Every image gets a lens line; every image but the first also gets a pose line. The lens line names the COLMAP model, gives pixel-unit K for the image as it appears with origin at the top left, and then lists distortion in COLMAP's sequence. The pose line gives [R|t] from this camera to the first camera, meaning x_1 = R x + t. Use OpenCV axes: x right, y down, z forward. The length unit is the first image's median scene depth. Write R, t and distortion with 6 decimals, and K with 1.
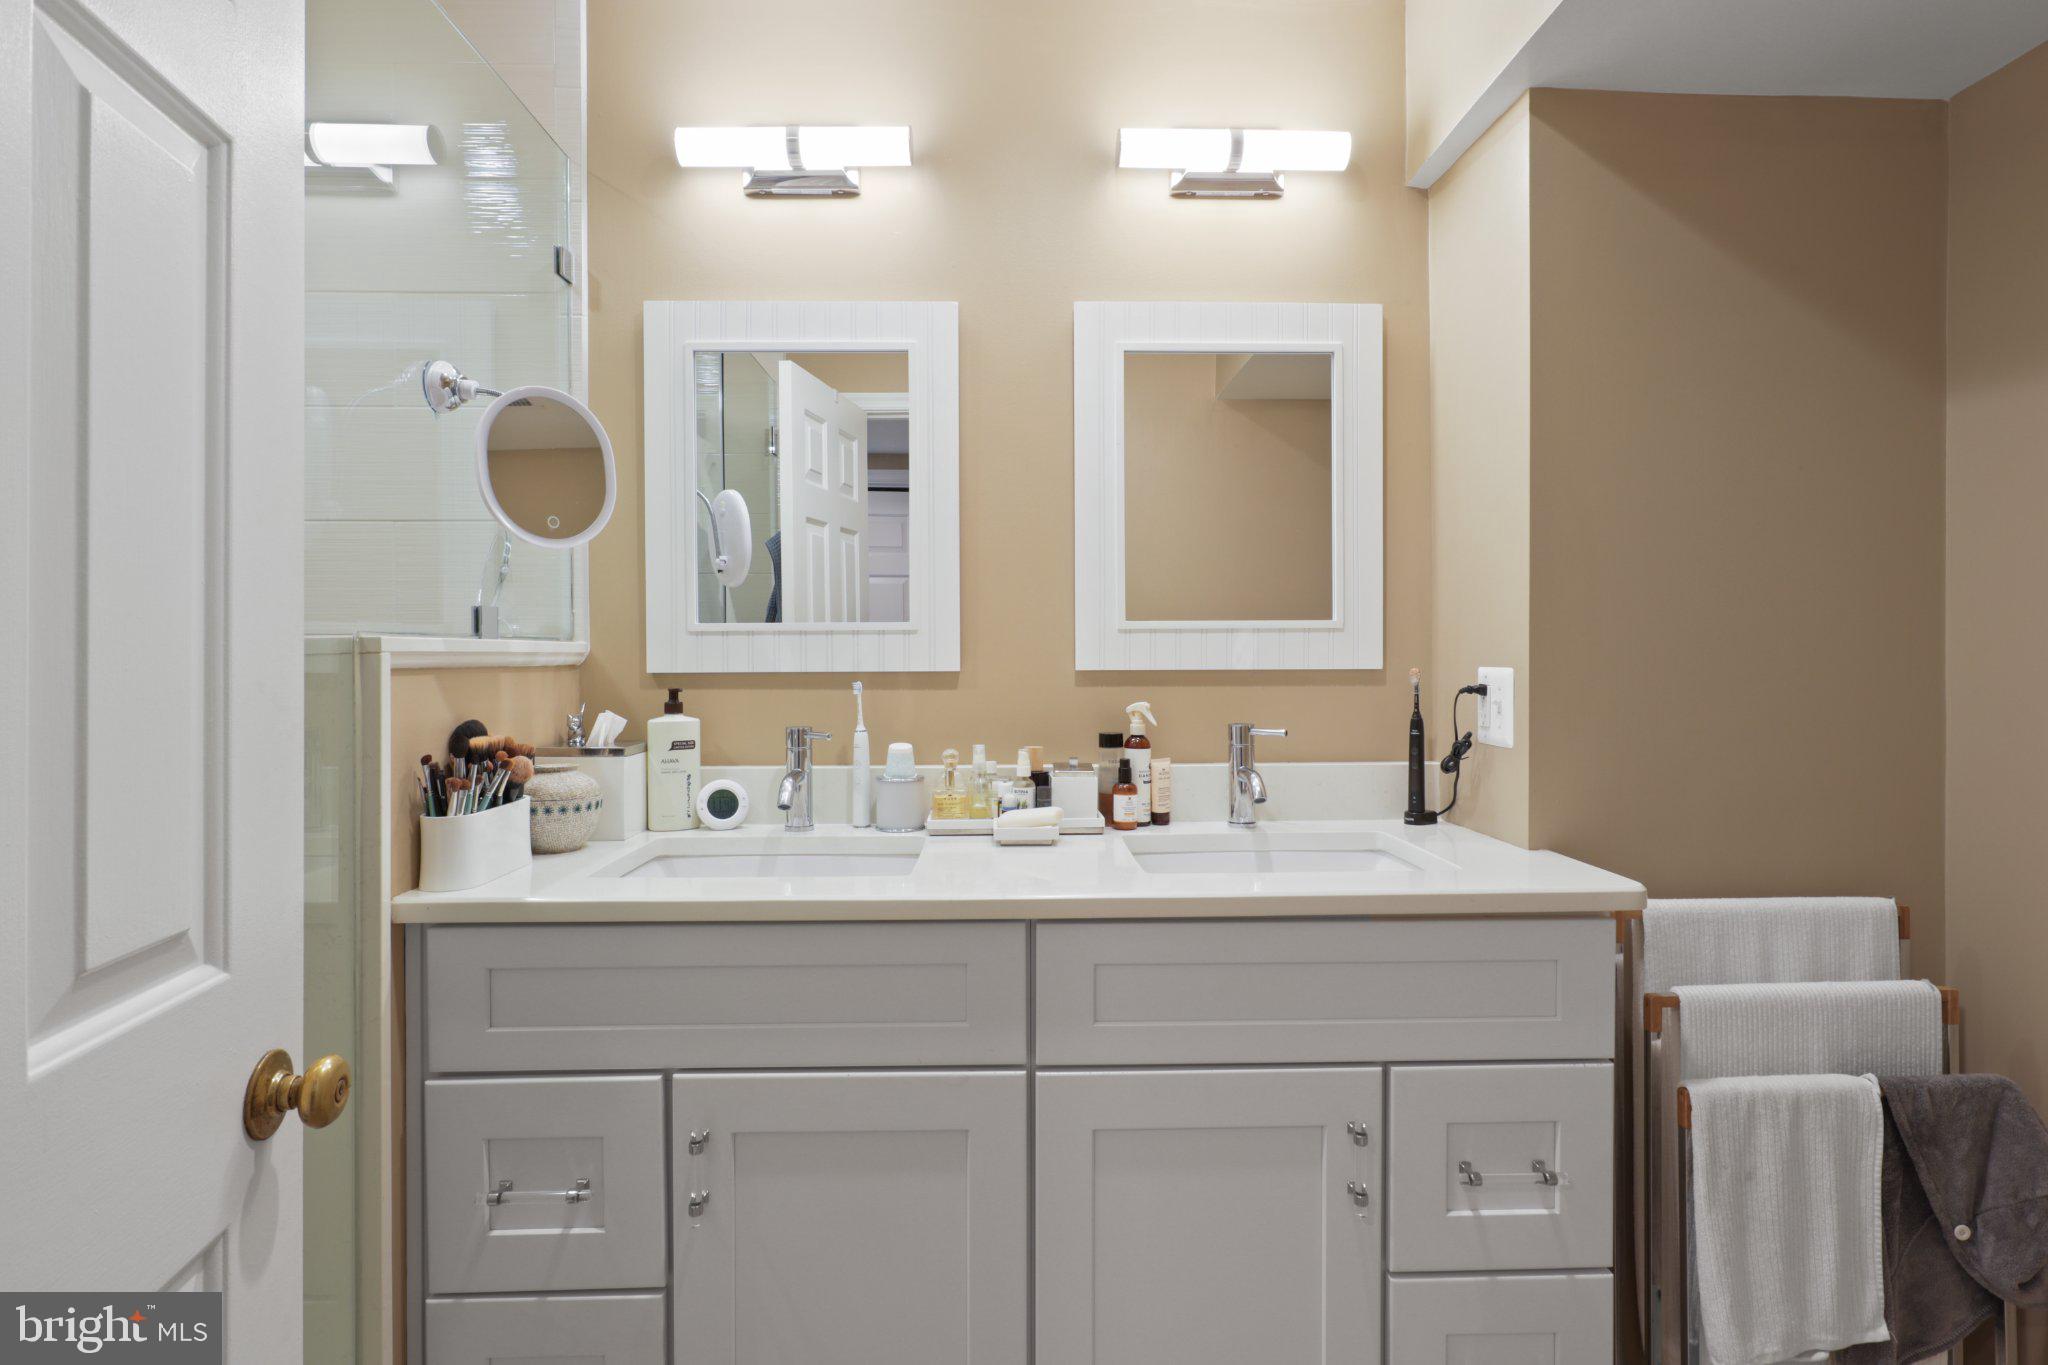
lens RADIAL K [[1031.6, 0, 1025.0], [0, 1031.6, 664.9], [0, 0, 1]] dist [-0.020152, 0.013039]
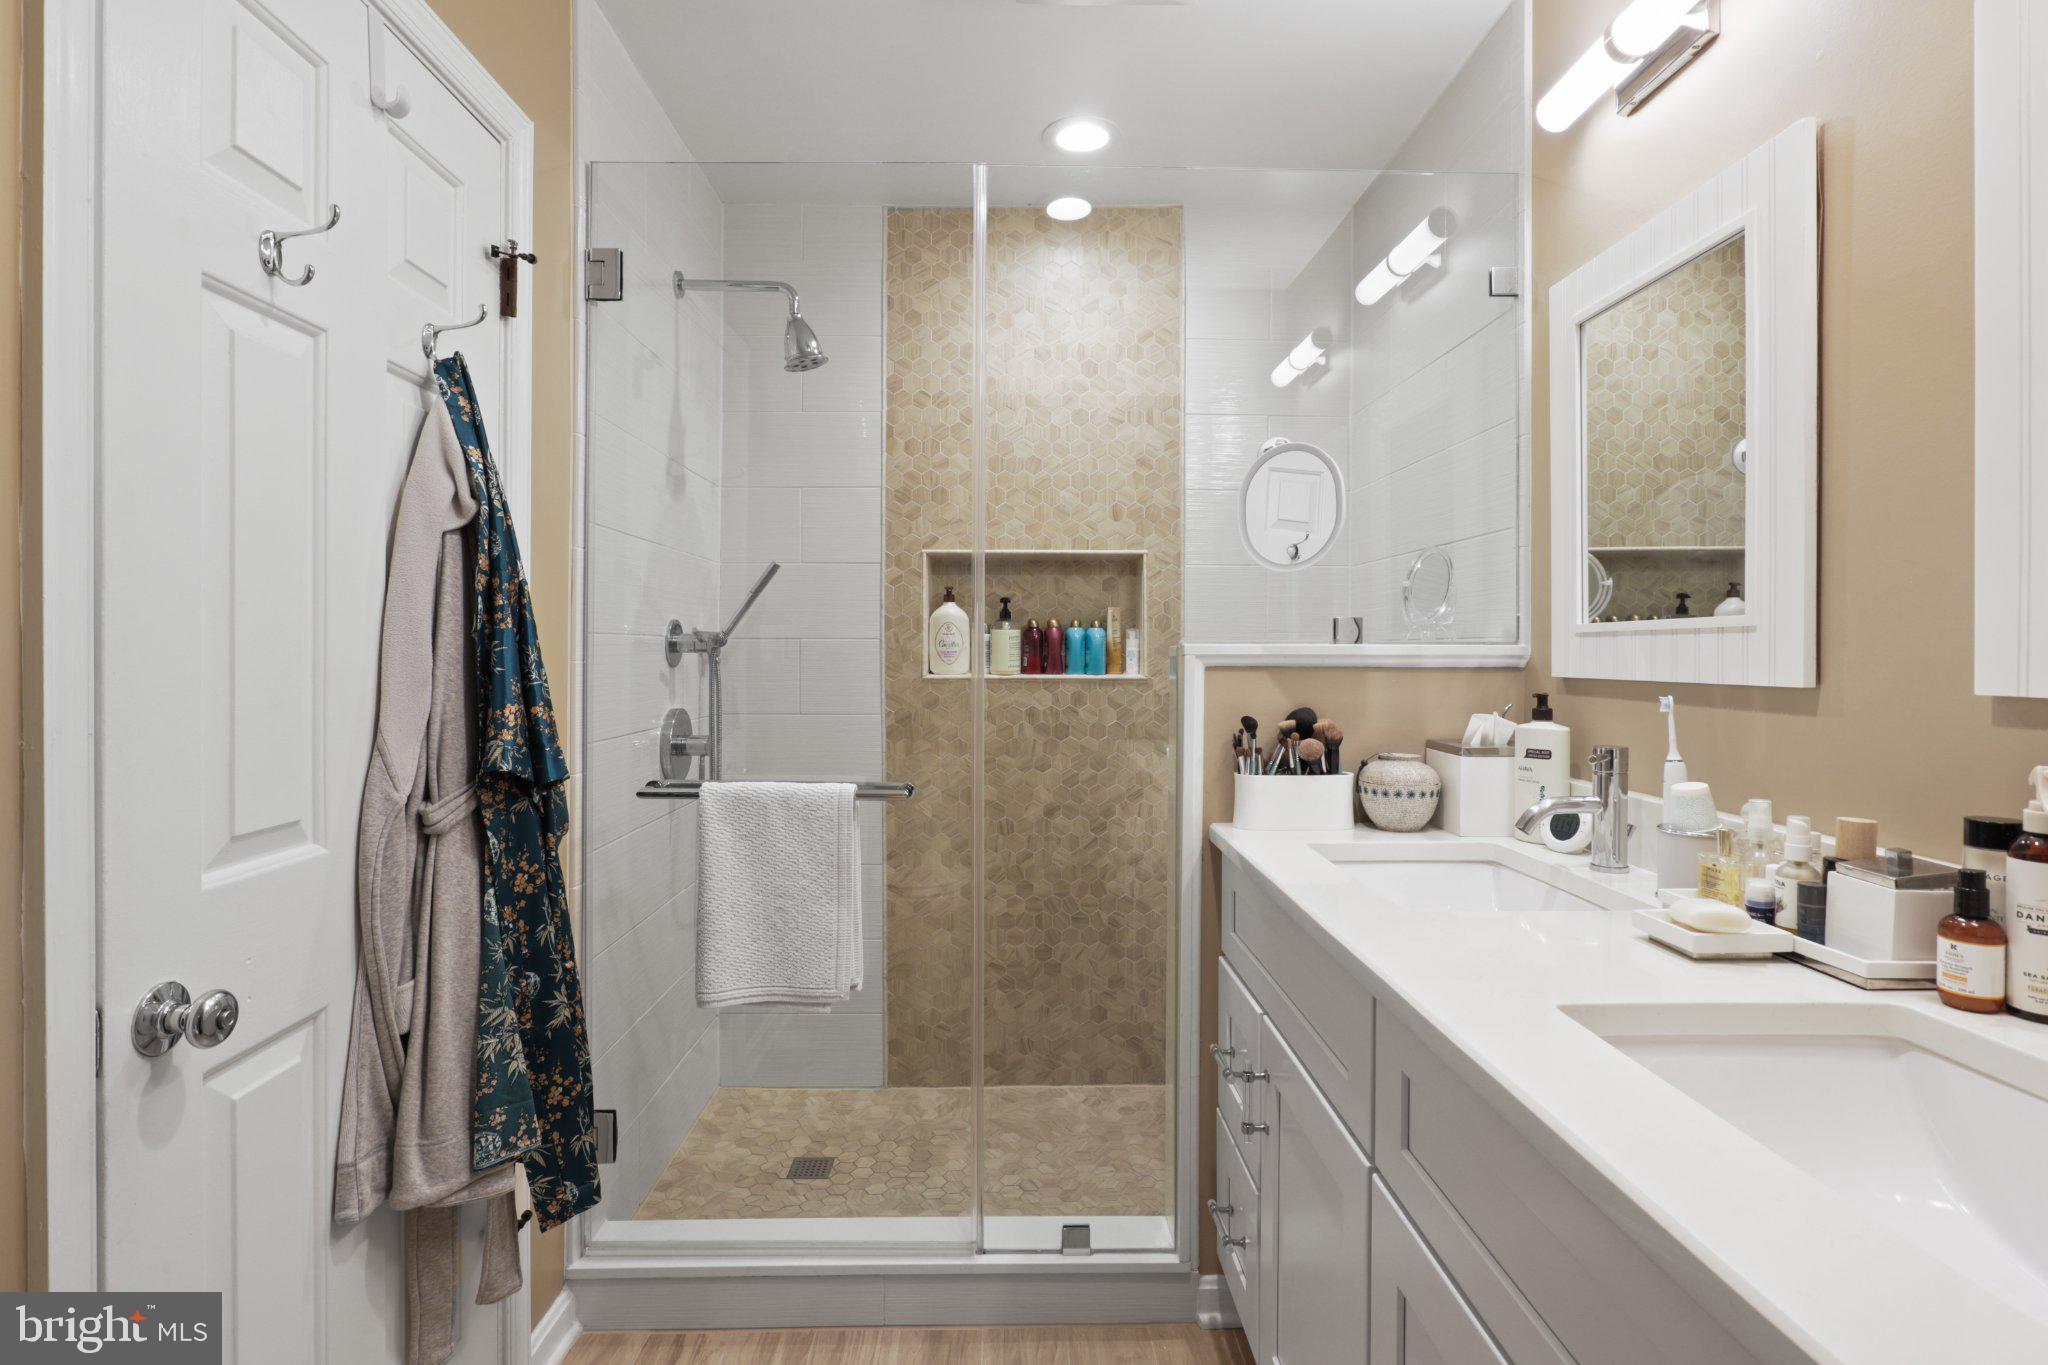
lens RADIAL K [[1031.6, 0, 1025.3], [0, 1031.6, 667.8], [0, 0, 1]] dist [-0.020152, 0.013039]
pose [[-0.010258, 0.019389, -0.999759, 0.605678], [-0.009829, 0.999762, 0.019490, -0.014451], [0.999899, 0.010027, -0.010065, 0.529698]]
